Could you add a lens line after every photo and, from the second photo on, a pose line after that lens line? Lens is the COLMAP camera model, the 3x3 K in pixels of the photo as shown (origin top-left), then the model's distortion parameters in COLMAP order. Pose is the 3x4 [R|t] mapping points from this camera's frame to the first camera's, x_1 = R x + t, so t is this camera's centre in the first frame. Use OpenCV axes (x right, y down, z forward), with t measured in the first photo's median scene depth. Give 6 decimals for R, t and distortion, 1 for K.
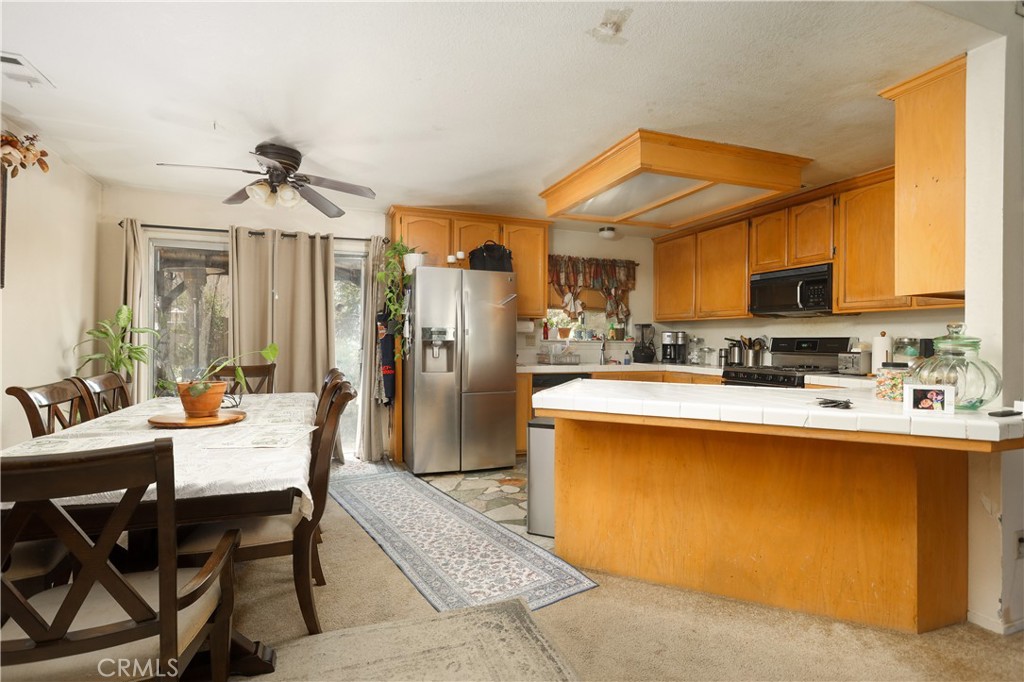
lens RADIAL K [[494.3, 0, 510.6], [0, 494.3, 339.2], [0, 0, 1]] dist [-0.000199, -0.000137]
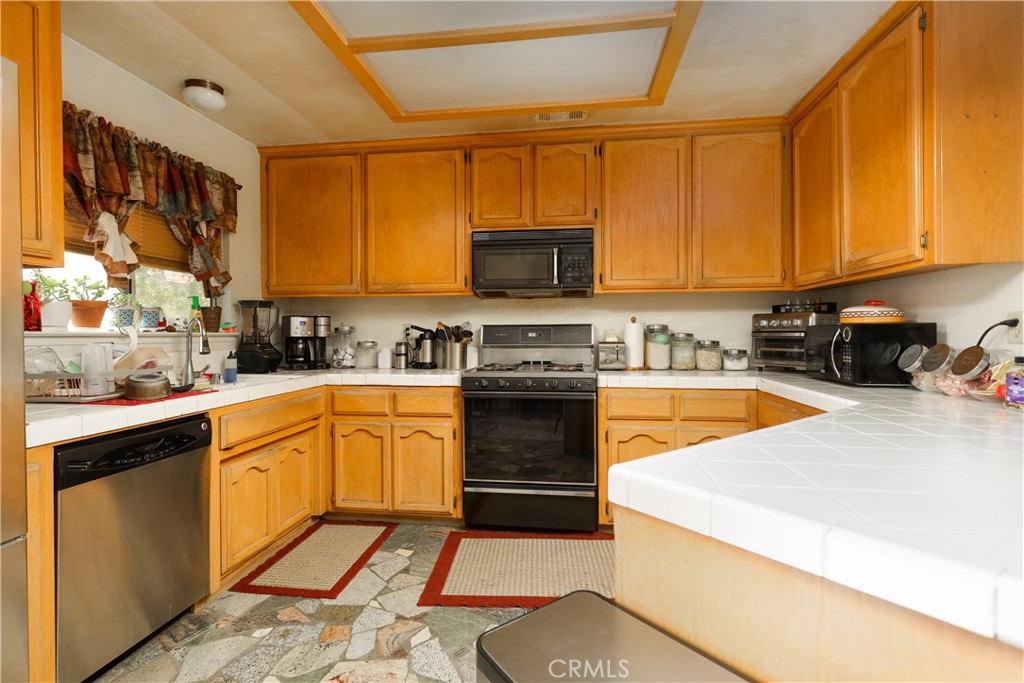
lens RADIAL K [[494.3, 0, 508.7], [0, 494.3, 333.5], [0, 0, 1]] dist [-0.000199, -0.000137]
pose [[0.486186, -0.015907, 0.873711, -0.070292], [0.006651, 0.999873, 0.014503, -0.000651], [-0.873830, -0.001240, 0.486230, 0.526882]]
